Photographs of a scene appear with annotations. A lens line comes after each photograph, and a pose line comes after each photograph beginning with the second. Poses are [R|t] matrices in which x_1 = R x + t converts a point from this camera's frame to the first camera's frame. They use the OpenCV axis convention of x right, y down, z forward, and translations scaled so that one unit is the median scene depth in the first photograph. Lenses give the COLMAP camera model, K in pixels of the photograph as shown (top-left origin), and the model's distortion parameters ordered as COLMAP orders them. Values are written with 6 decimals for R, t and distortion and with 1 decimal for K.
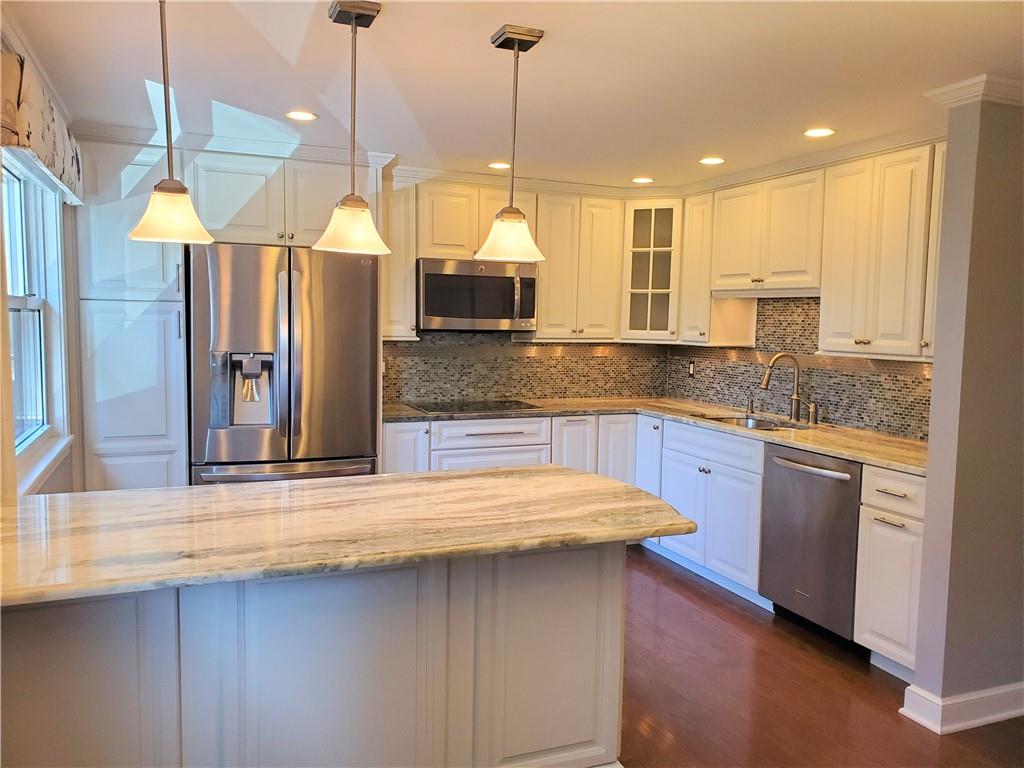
lens RADIAL K [[781.5, 0, 512.0], [0, 781.5, 384.0], [0, 0, 1]] dist [0.130984, -0.228658]
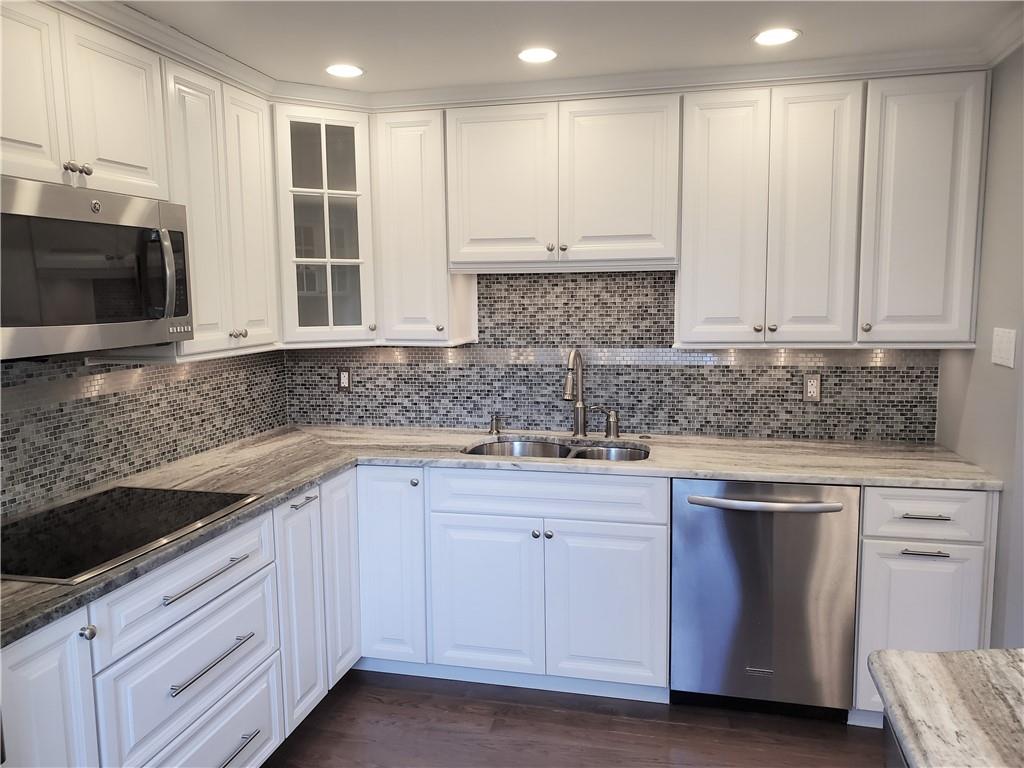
lens RADIAL K [[781.5, 0, 512.0], [0, 781.5, 384.0], [0, 0, 1]] dist [0.130984, -0.228658]
pose [[0.591029, -0.117781, 0.798005, -0.254634], [0.091855, 0.992675, 0.078482, -0.062879], [-0.801403, 0.026916, 0.597518, 0.557973]]
